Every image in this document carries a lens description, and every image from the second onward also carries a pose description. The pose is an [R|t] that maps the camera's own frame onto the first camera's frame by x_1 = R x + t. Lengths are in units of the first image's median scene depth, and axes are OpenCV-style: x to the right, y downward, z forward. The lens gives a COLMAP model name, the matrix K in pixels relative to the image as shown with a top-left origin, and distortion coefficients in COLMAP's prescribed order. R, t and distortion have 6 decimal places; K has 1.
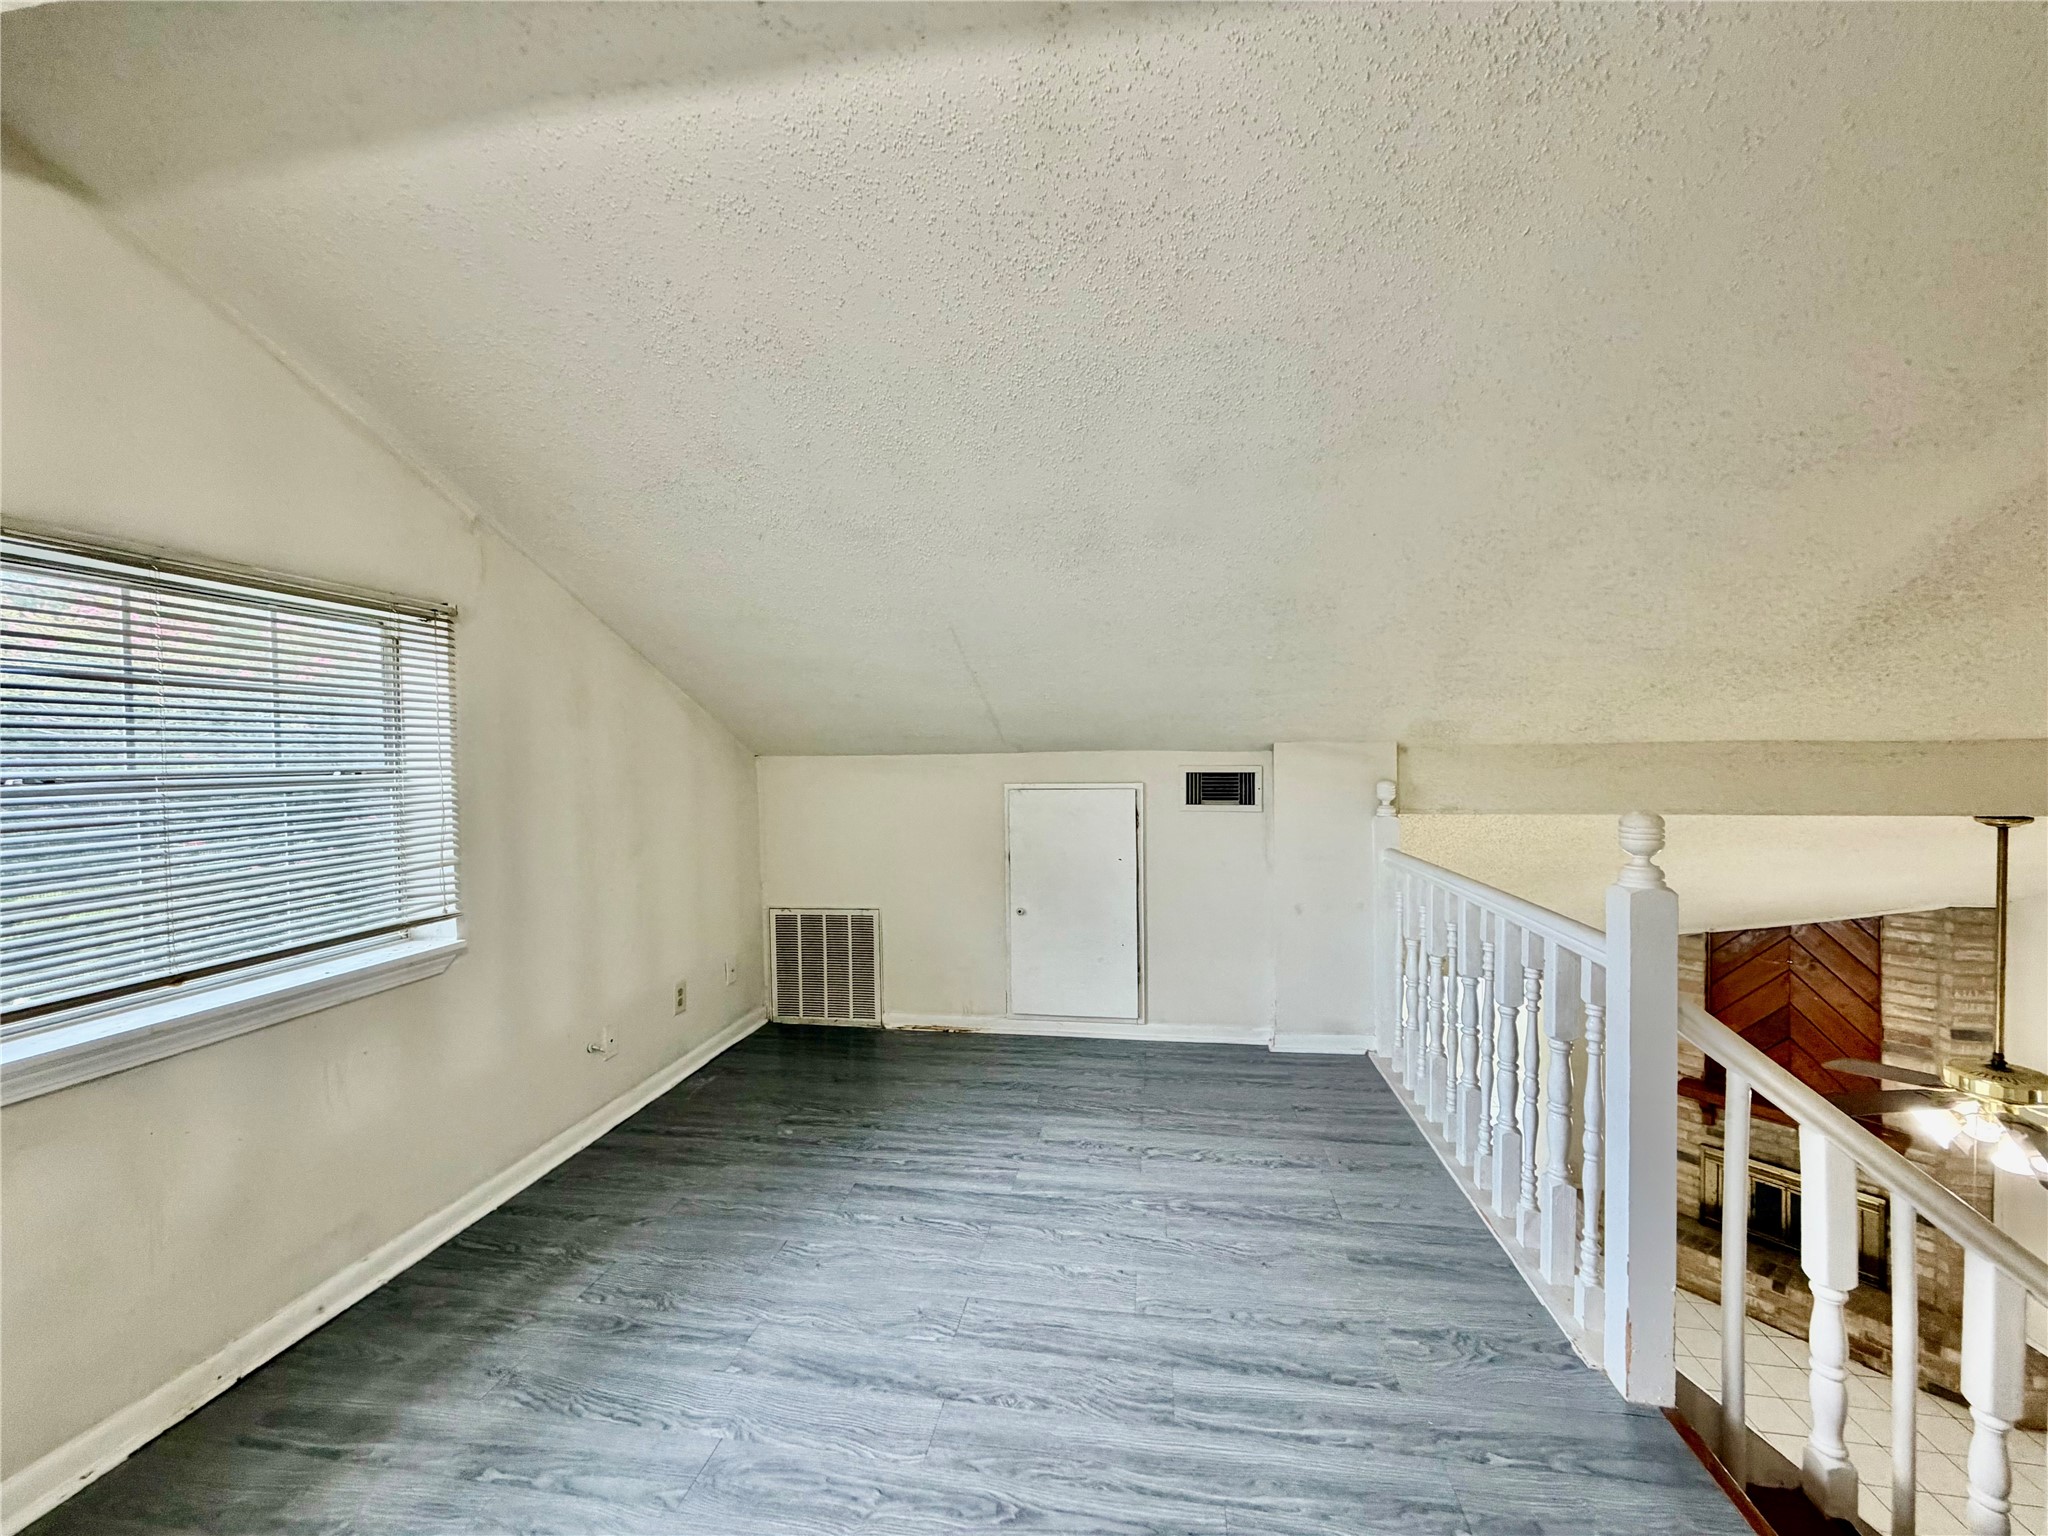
lens RADIAL K [[815.5, 0, 1022.8], [0, 815.5, 767.7], [0, 0, 1]] dist [-0.000580, 0.000437]
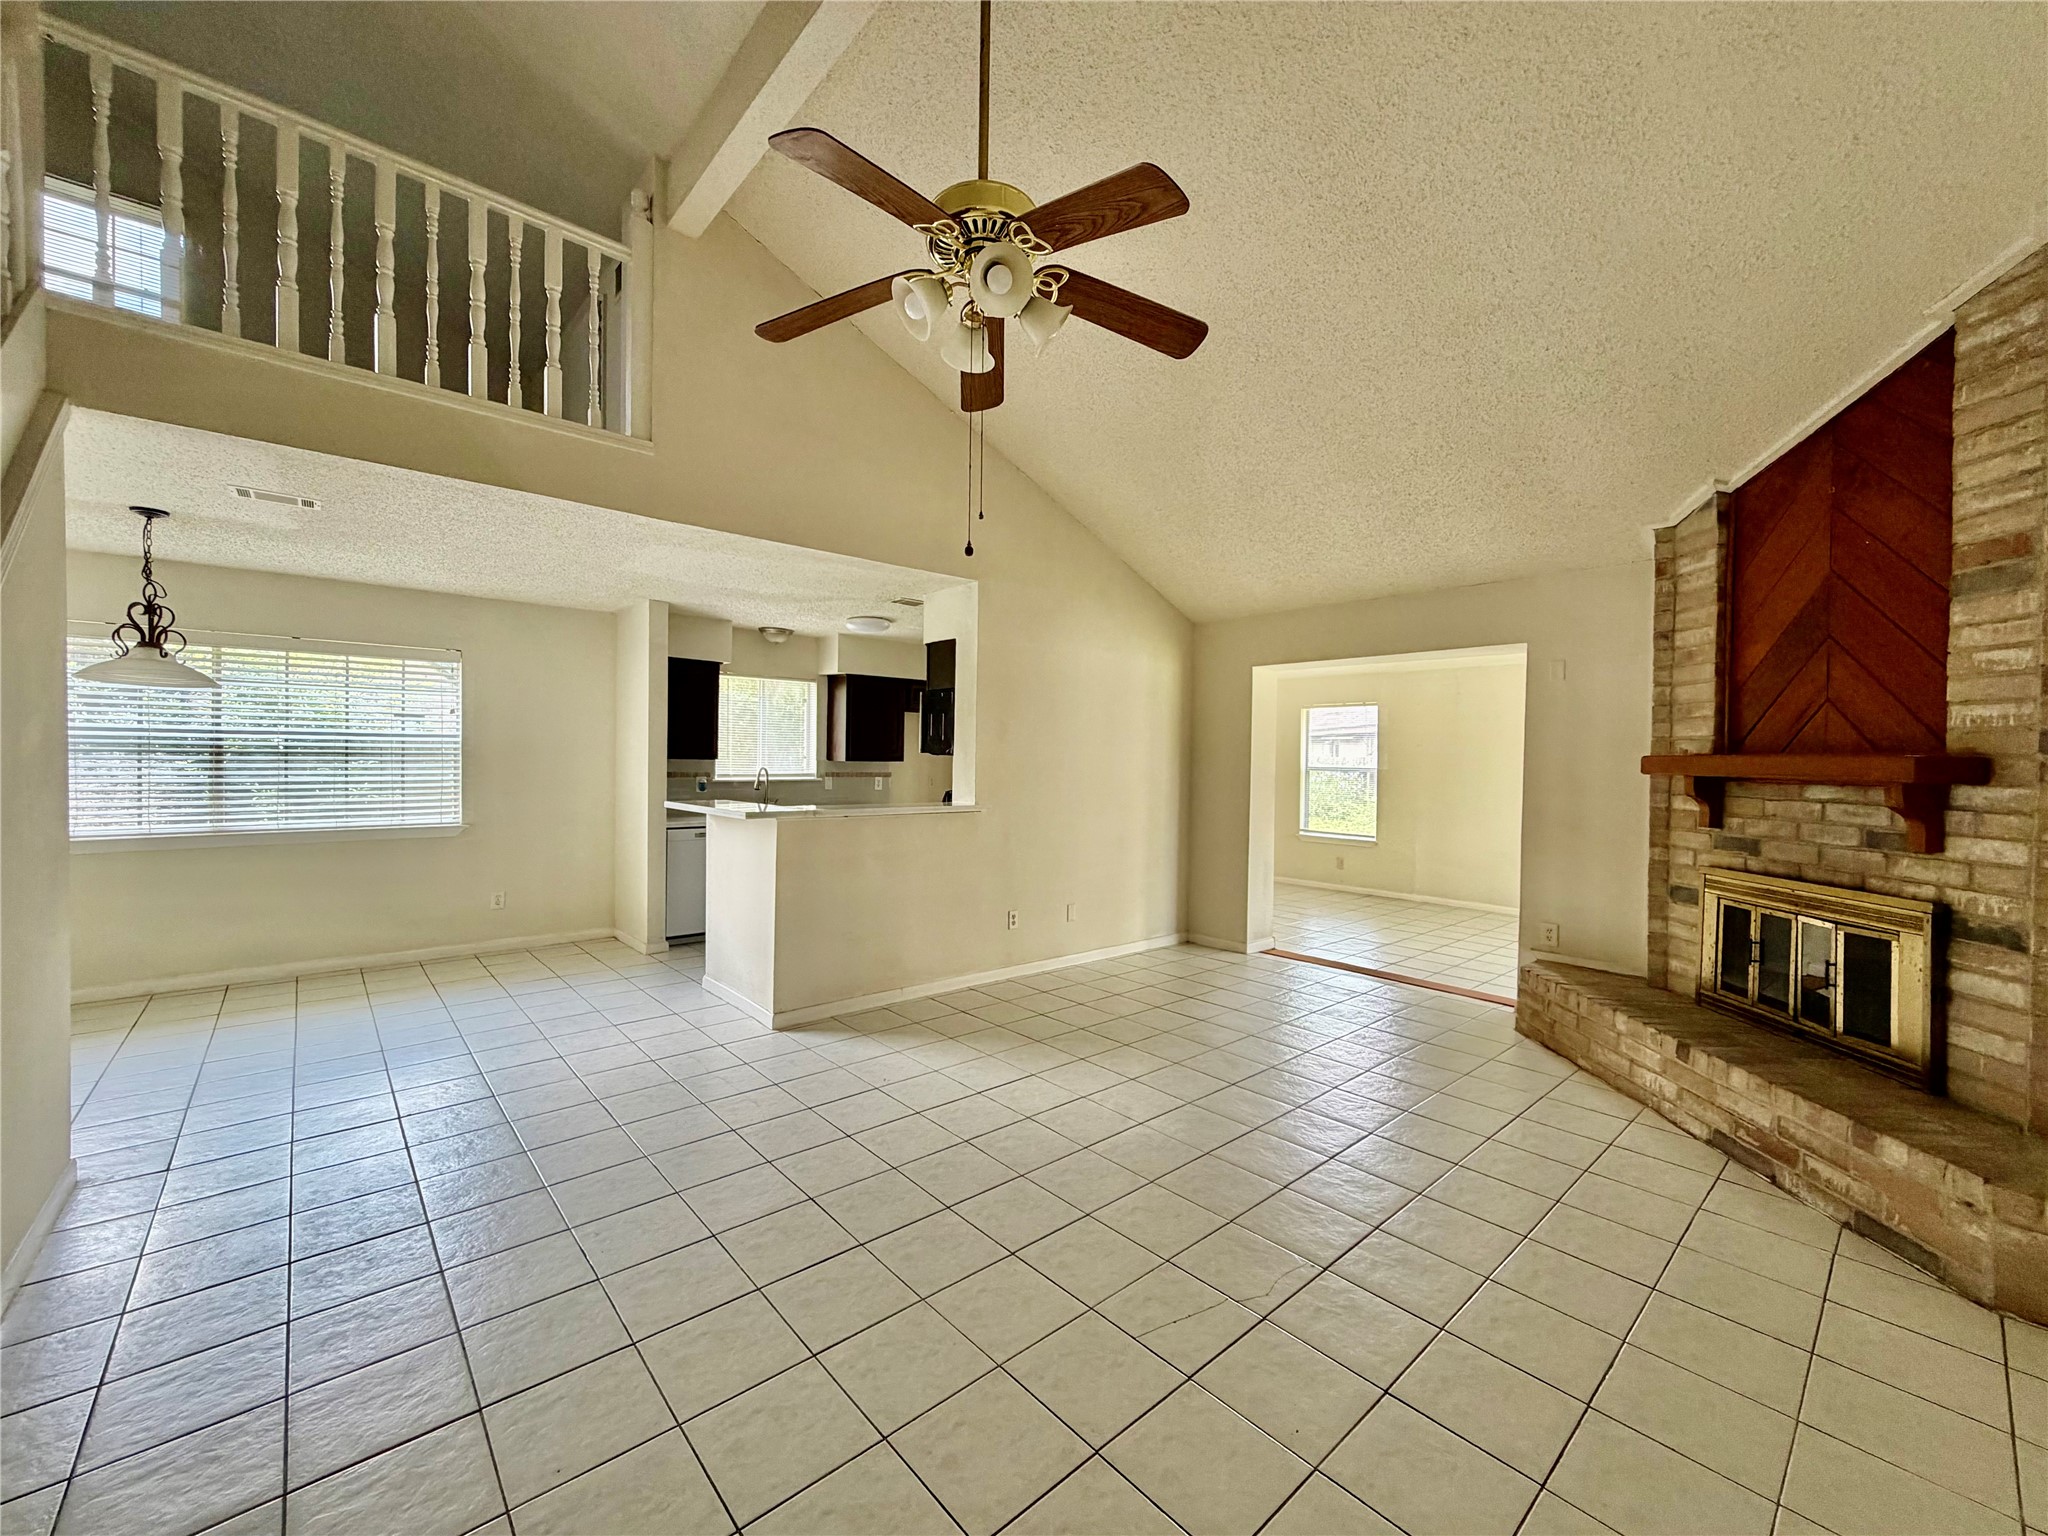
lens RADIAL K [[815.5, 0, 1022.8], [0, 815.5, 767.7], [0, 0, 1]] dist [-0.000580, 0.000437]
pose [[0.773227, 0.028117, -0.633506, 0.992392], [-0.032687, 0.999456, 0.004463, 0.489422], [0.633286, 0.017257, 0.773725, 0.302390]]
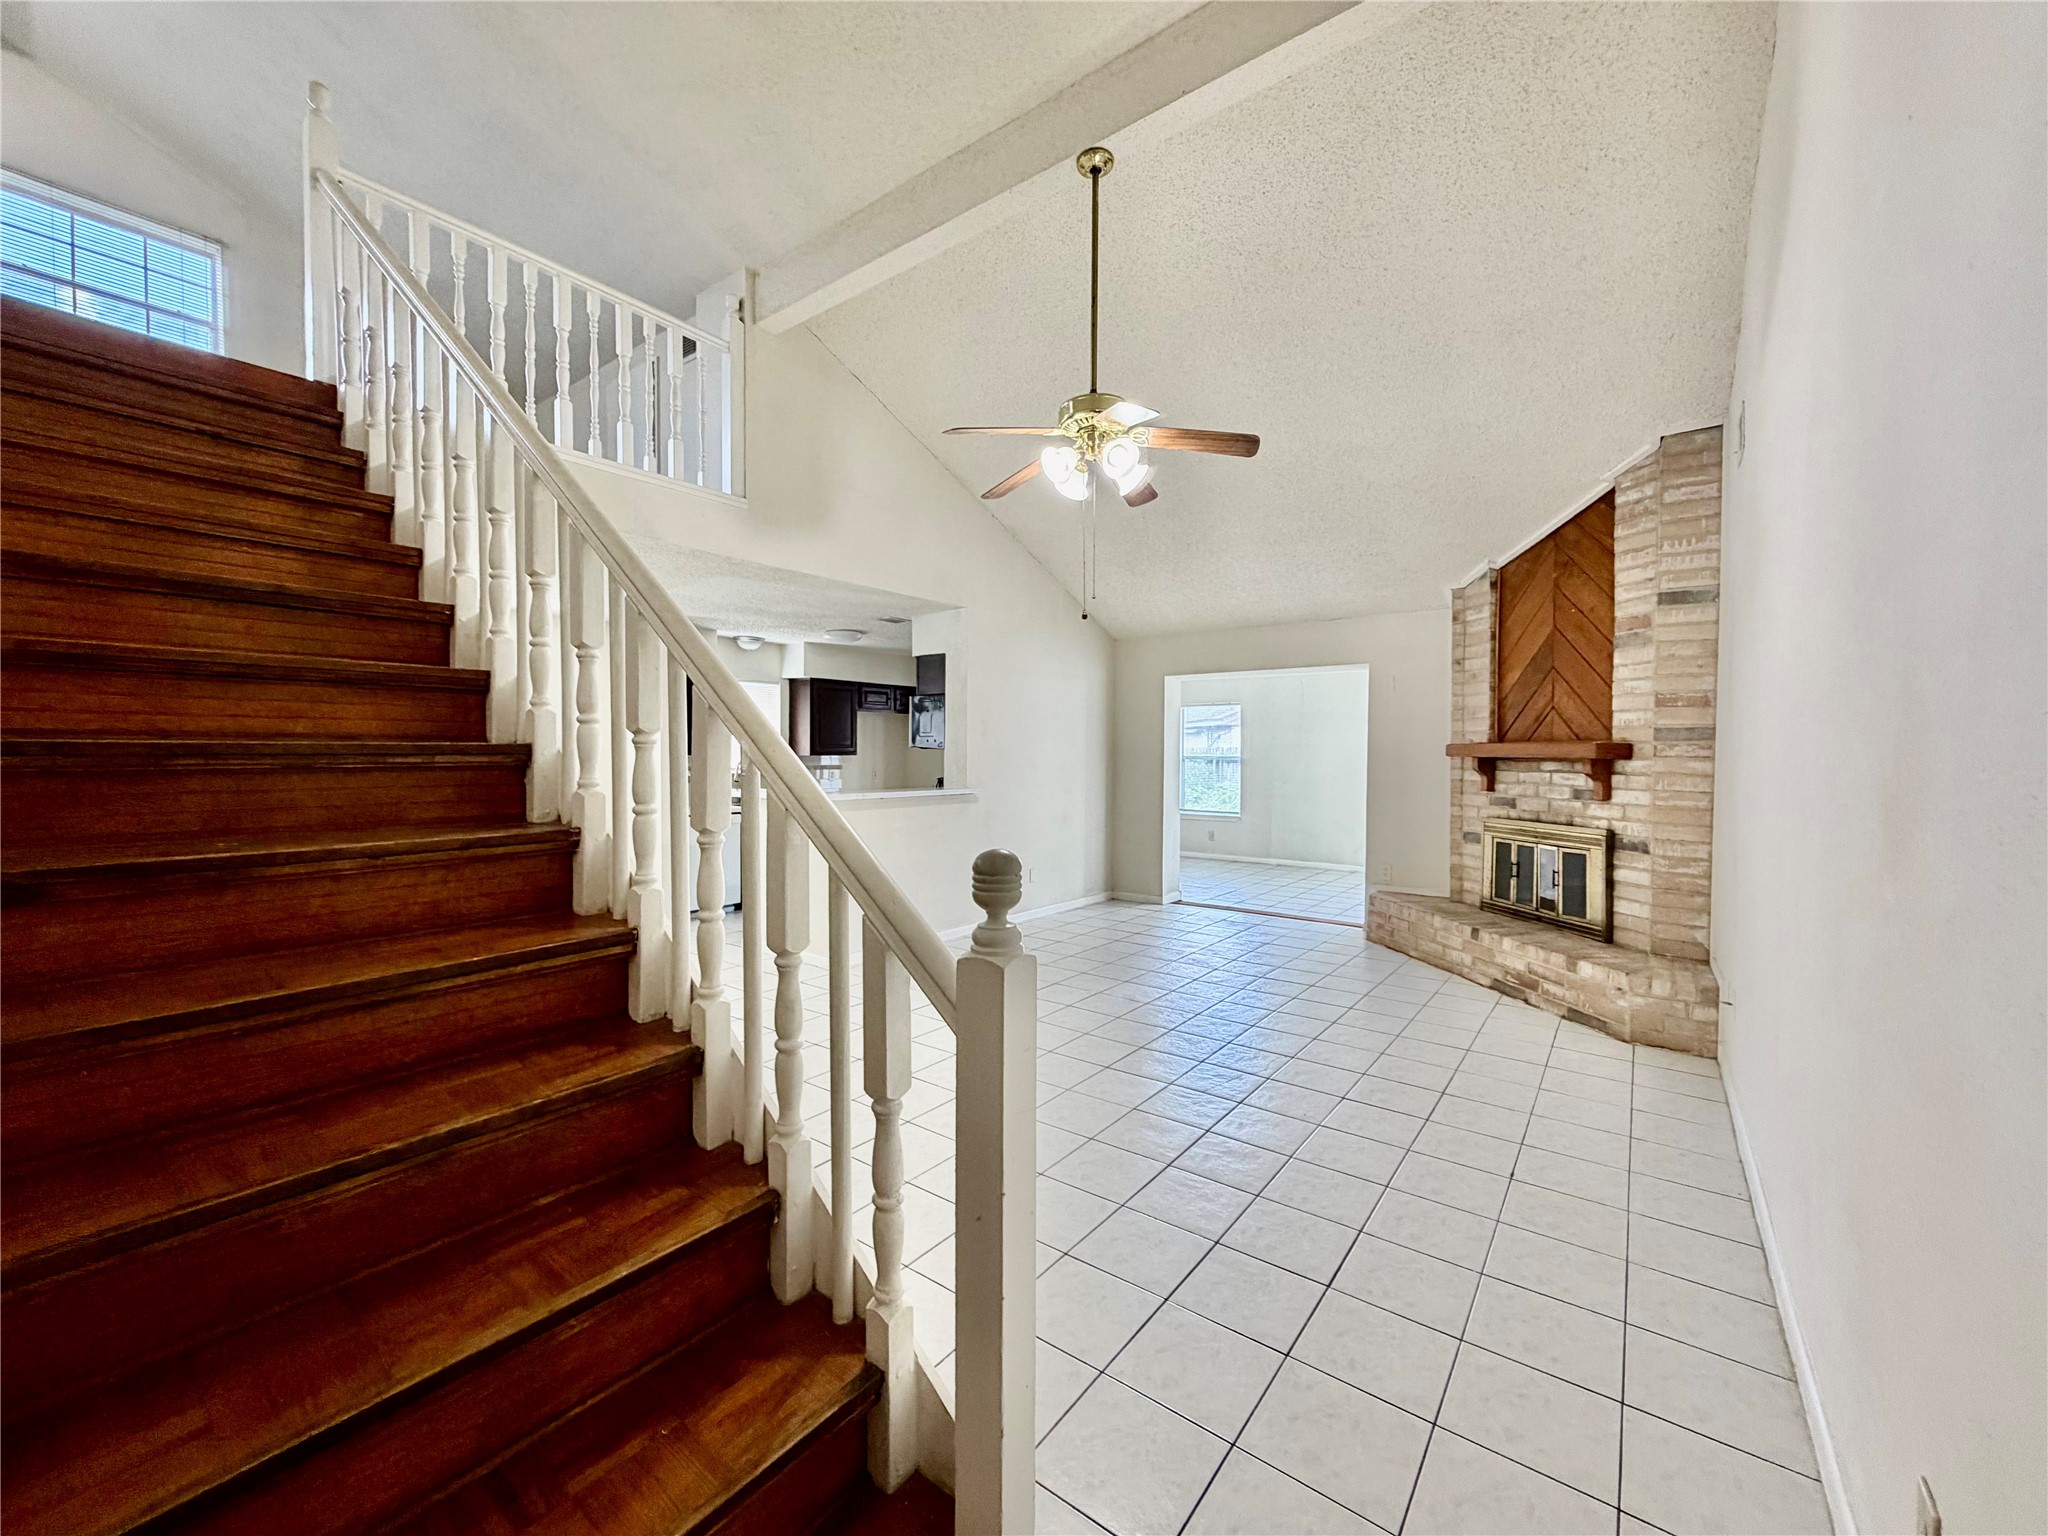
lens RADIAL K [[815.5, 0, 1022.8], [0, 815.5, 767.7], [0, 0, 1]] dist [-0.000580, 0.000437]
pose [[0.883264, 0.021054, -0.468404, 0.969900], [-0.020211, 0.999772, 0.006827, 0.498560], [0.468441, 0.003437, 0.883488, 0.012792]]
